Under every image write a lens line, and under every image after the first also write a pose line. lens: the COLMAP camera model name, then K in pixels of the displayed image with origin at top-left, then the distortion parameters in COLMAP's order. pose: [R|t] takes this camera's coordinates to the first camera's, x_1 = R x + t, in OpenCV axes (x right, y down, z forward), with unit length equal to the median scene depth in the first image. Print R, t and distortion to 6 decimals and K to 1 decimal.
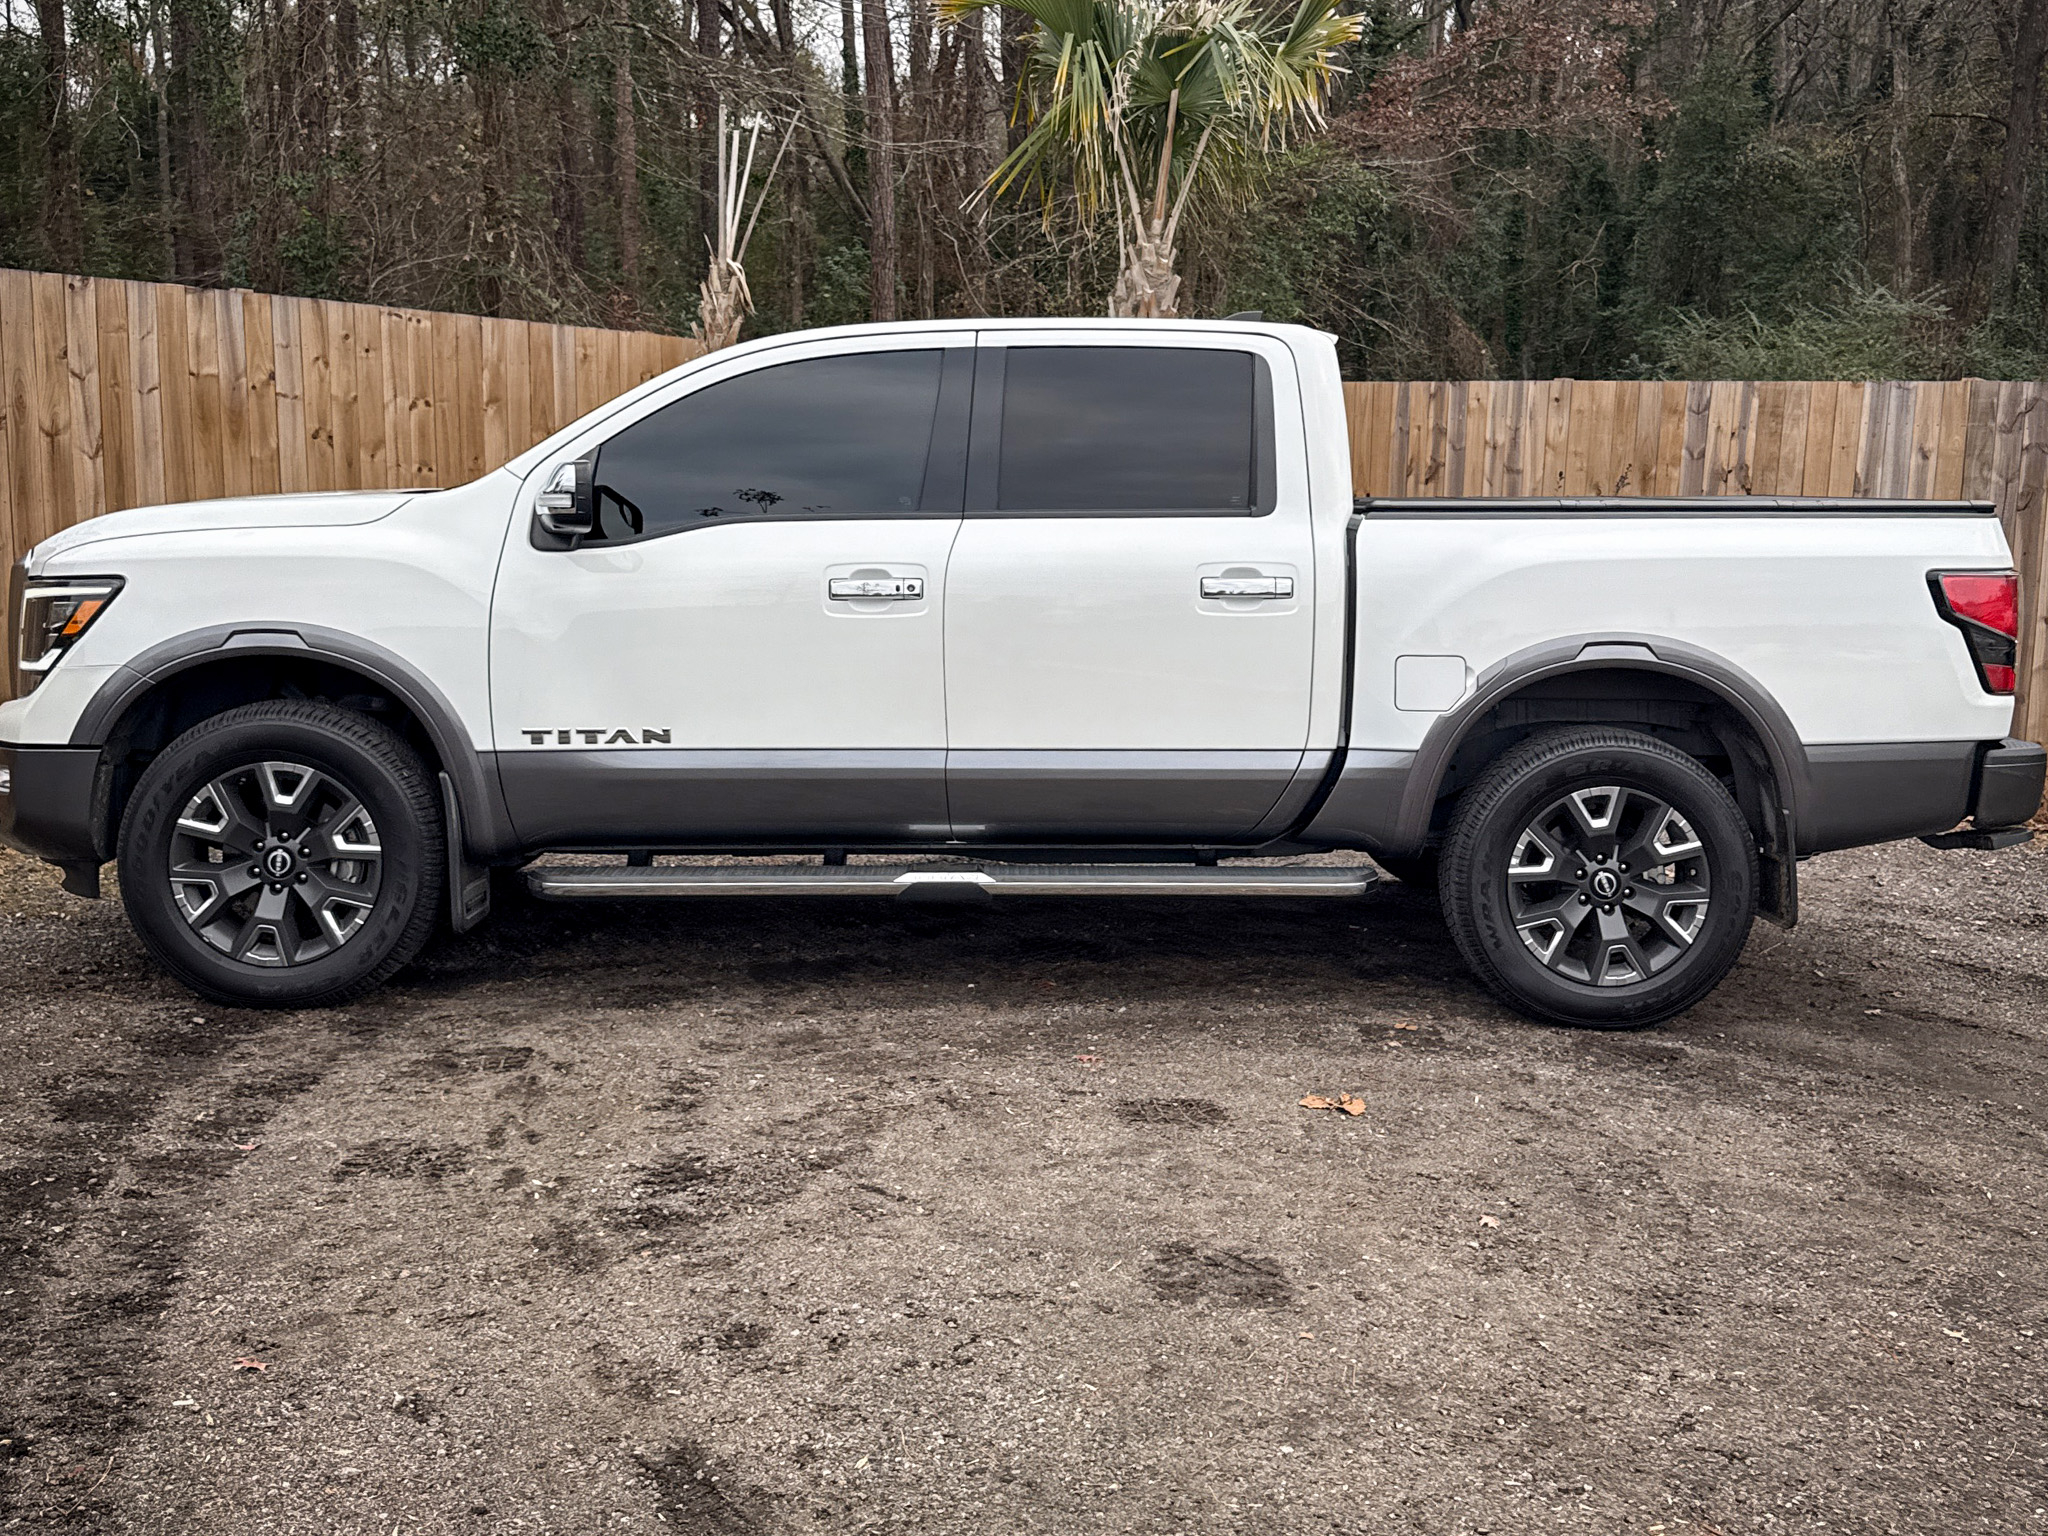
lens RADIAL K [[1919.3, 0, 1050.3], [0, 1919.3, 706.1], [0, 0, 1]] dist [0.249178, -0.597811]
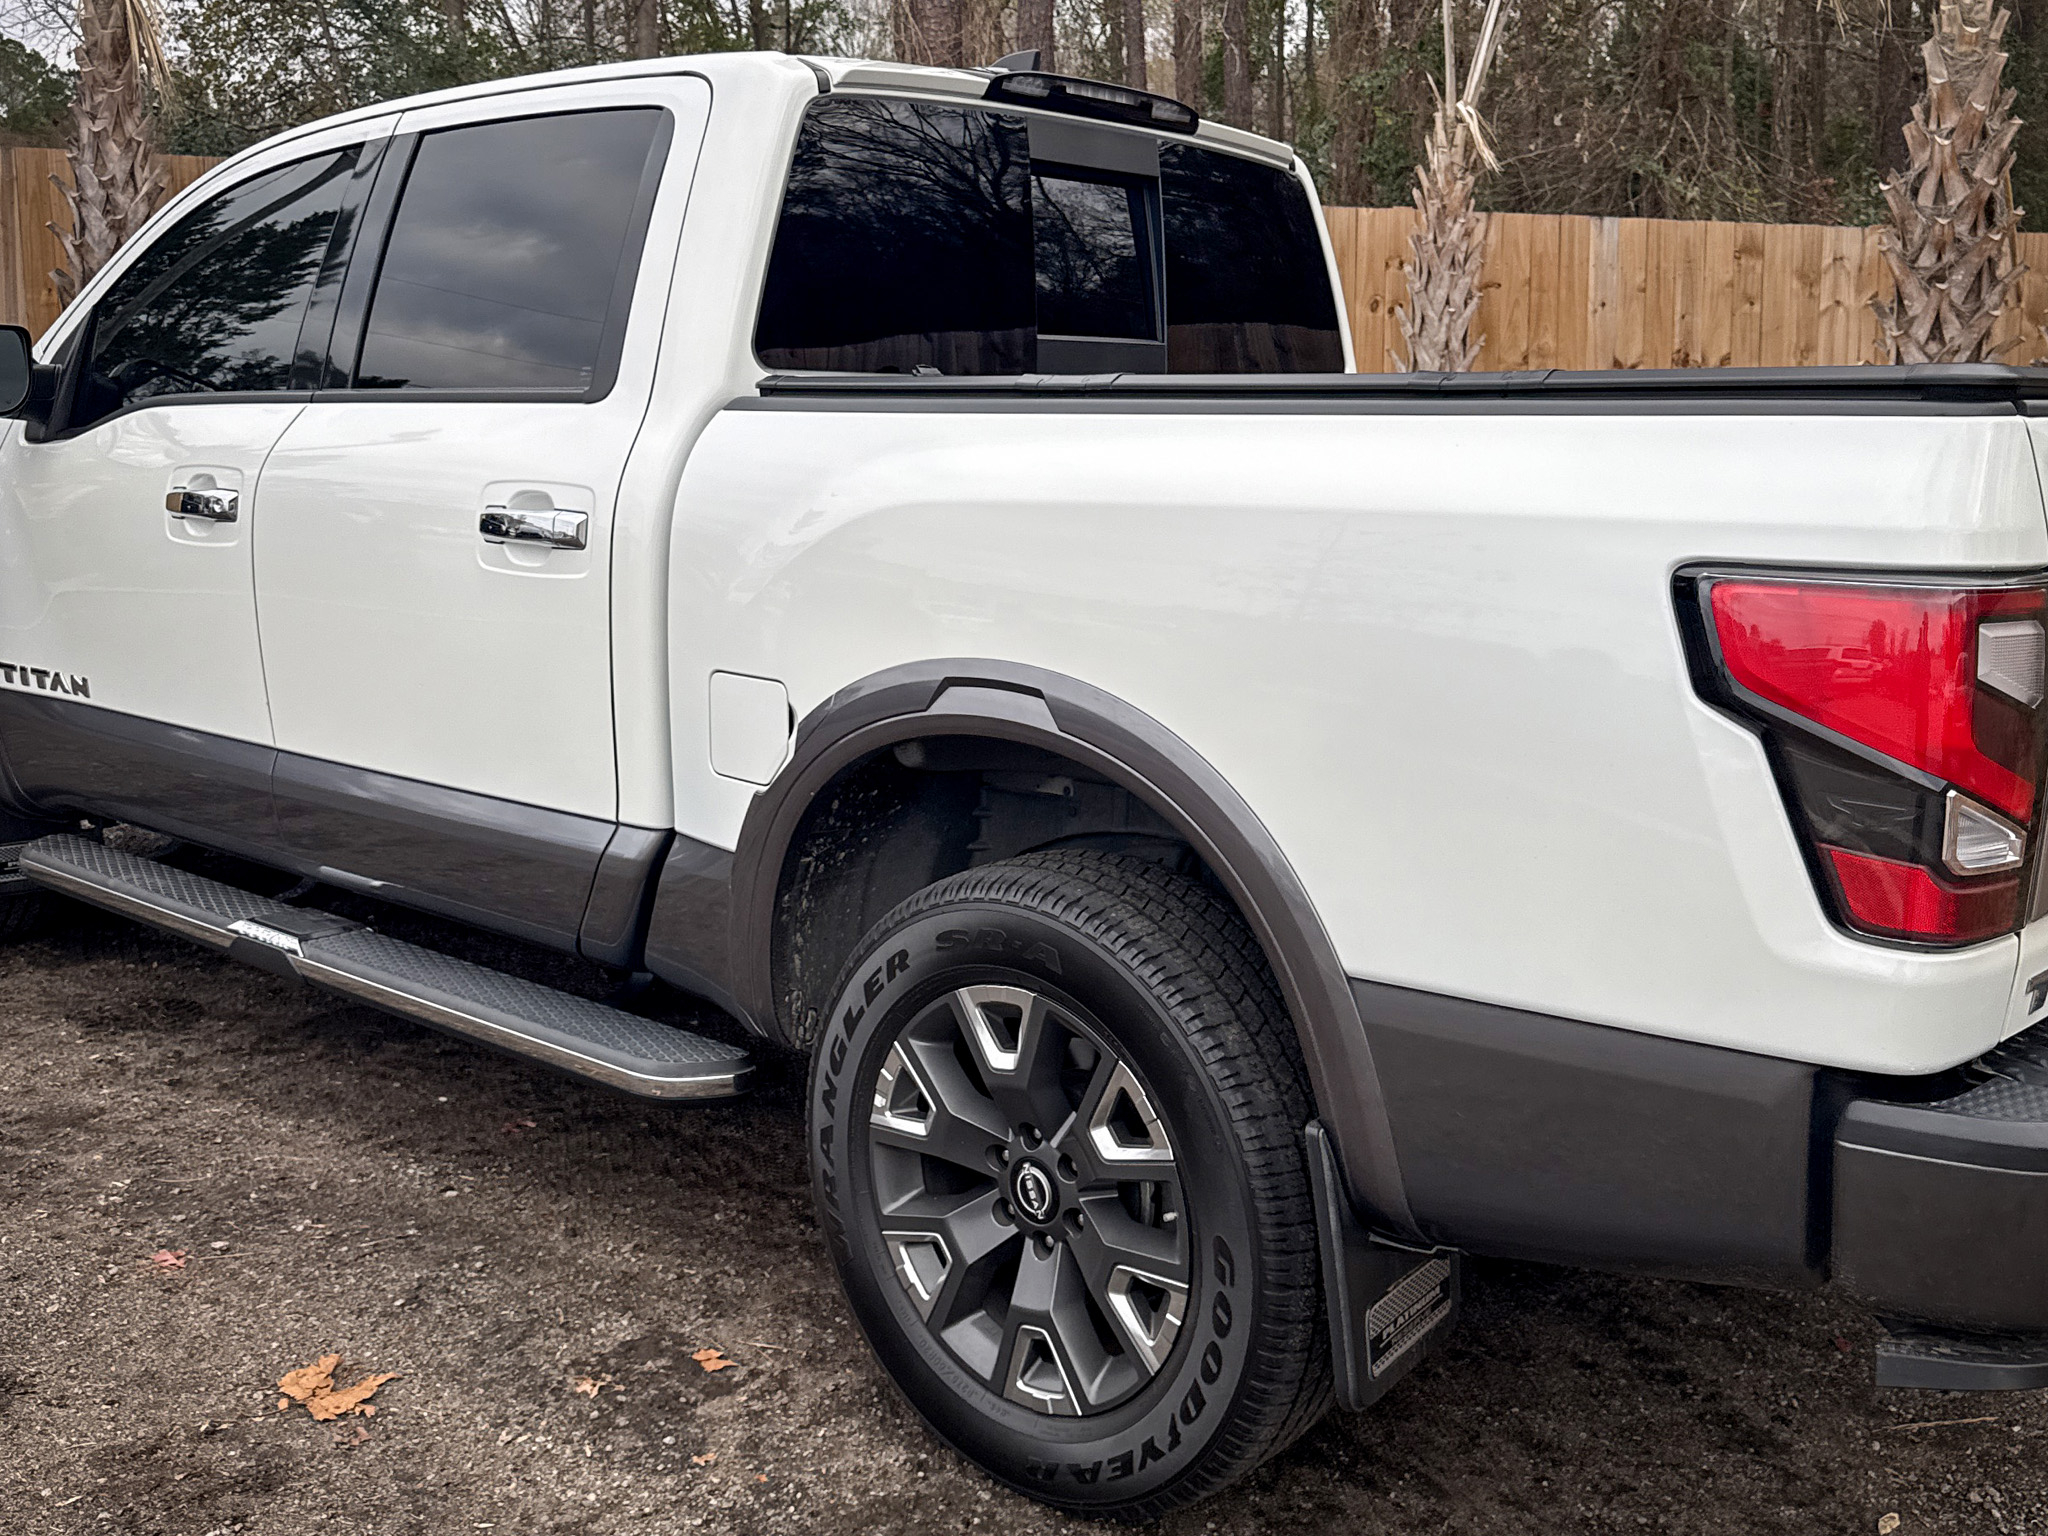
lens RADIAL K [[1971.3, 0, 1030.3], [0, 1971.3, 721.9], [0, 0, 1]] dist [0.133139, -0.265628]
pose [[0.744608, 0.106506, -0.658950, 0.593223], [-0.080154, 0.994312, 0.070137, -0.055516], [0.662672, 0.000593, 0.748910, 0.647748]]
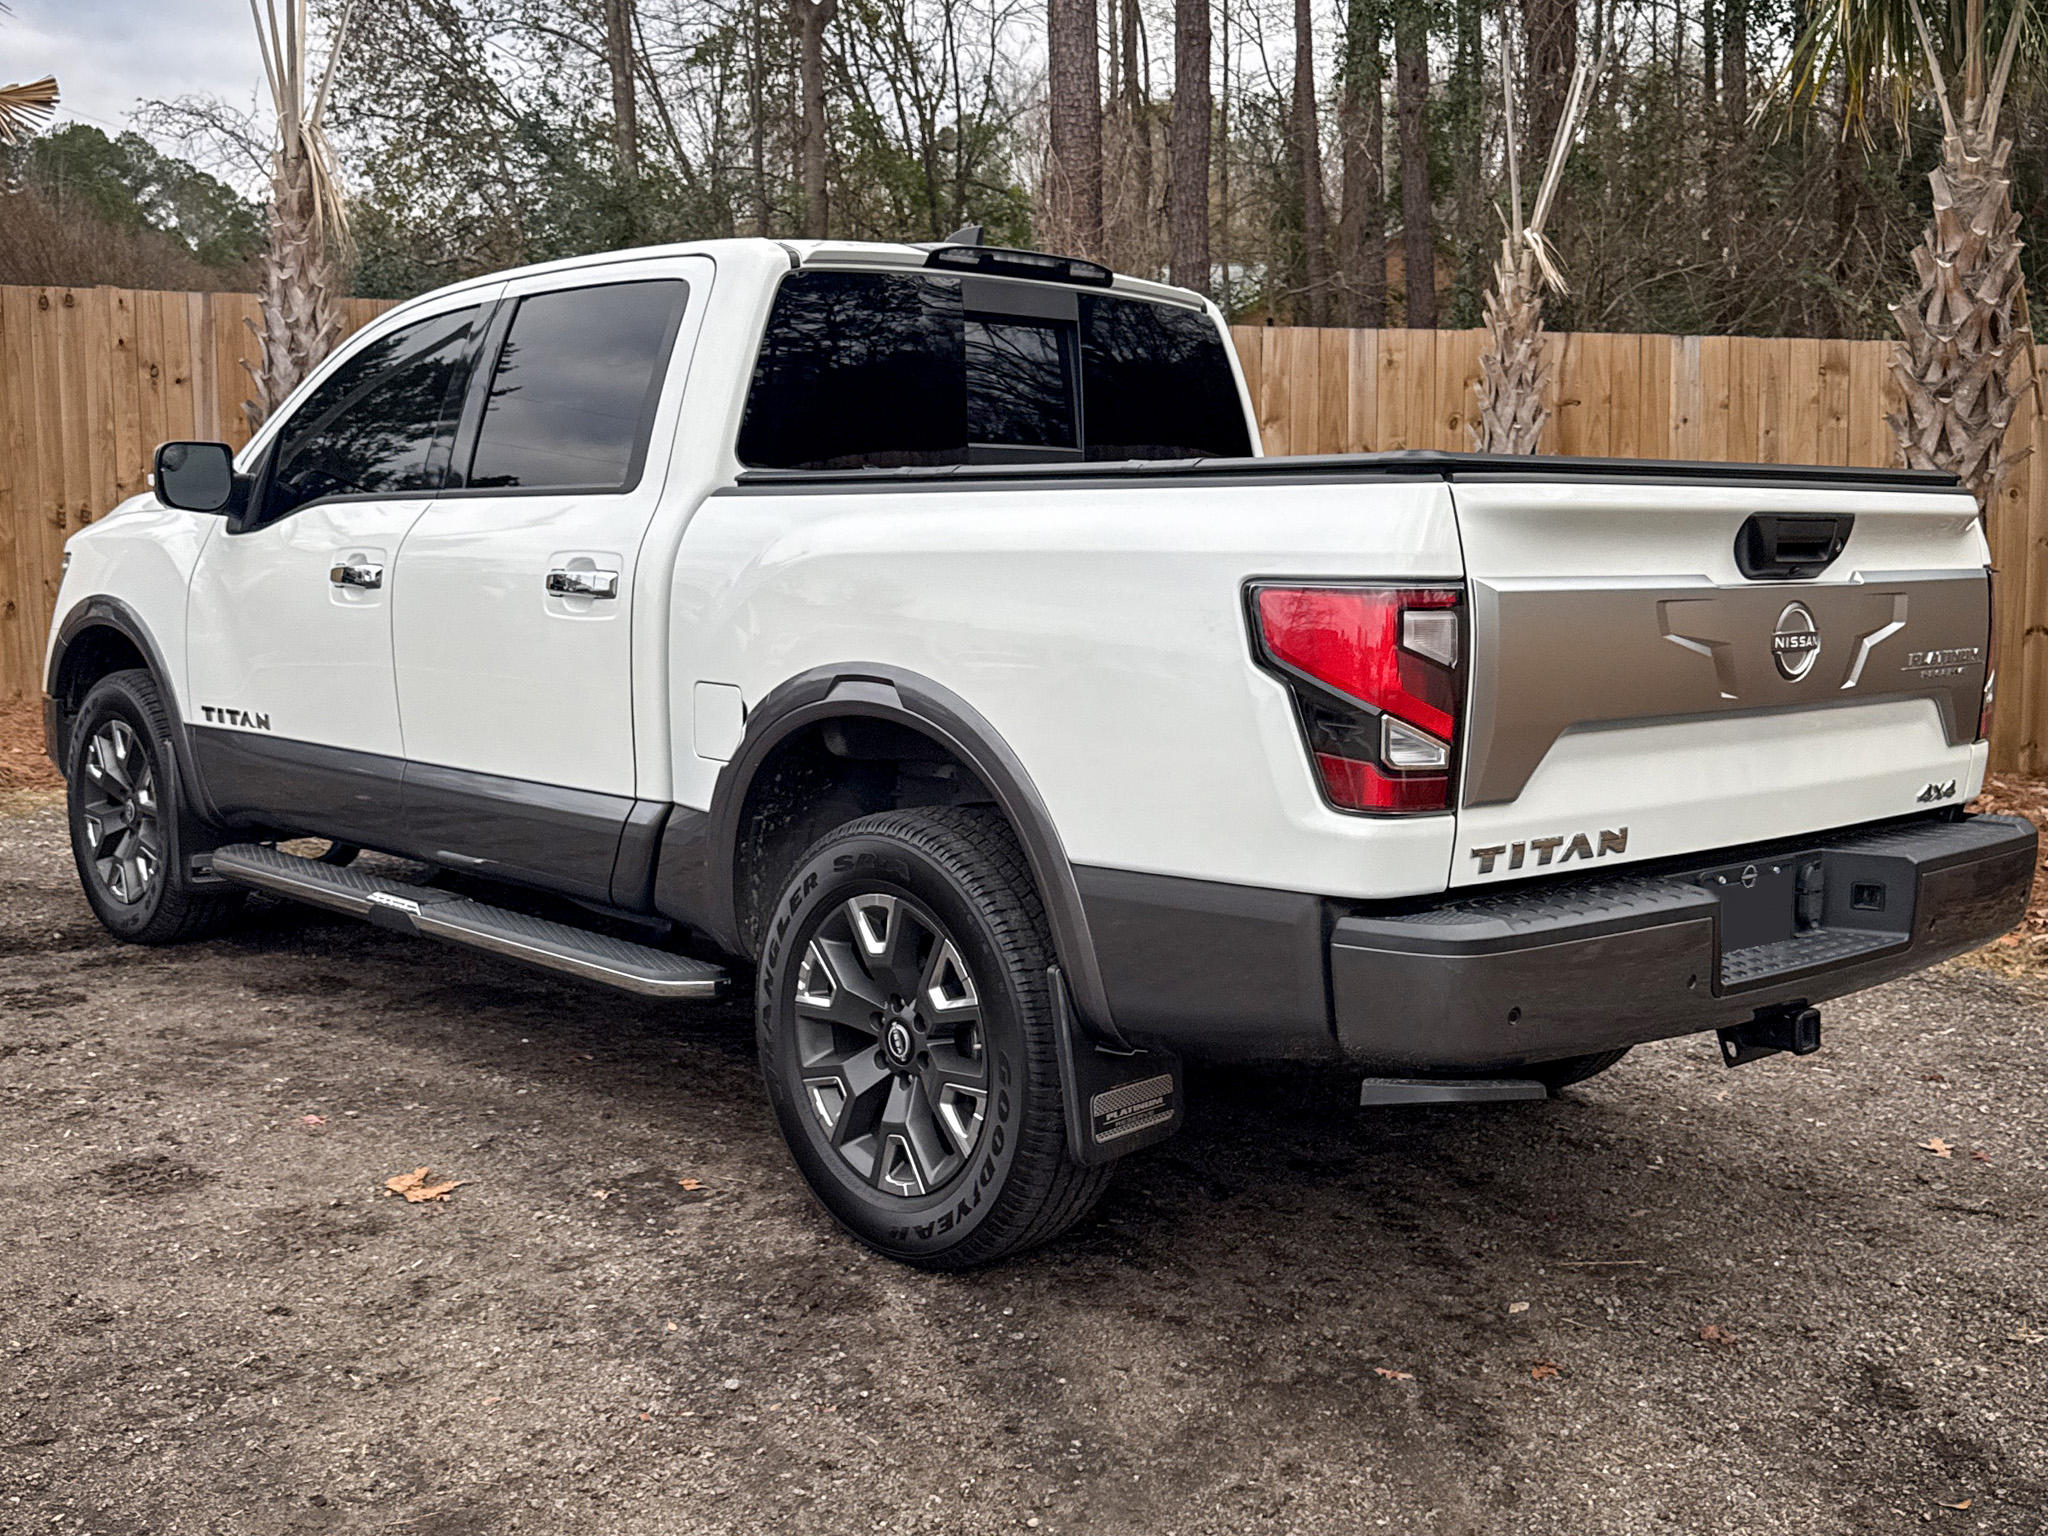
lens RADIAL K [[2088.6, 0, 970.8], [0, 2088.6, 808.4], [0, 0, 1]] dist [0.155807, -0.320296]
pose [[0.660803, 0.097342, -0.744220, 0.834778], [-0.088894, 0.994725, 0.051177, -0.027399], [0.745277, 0.032339, 0.665971, 0.544199]]
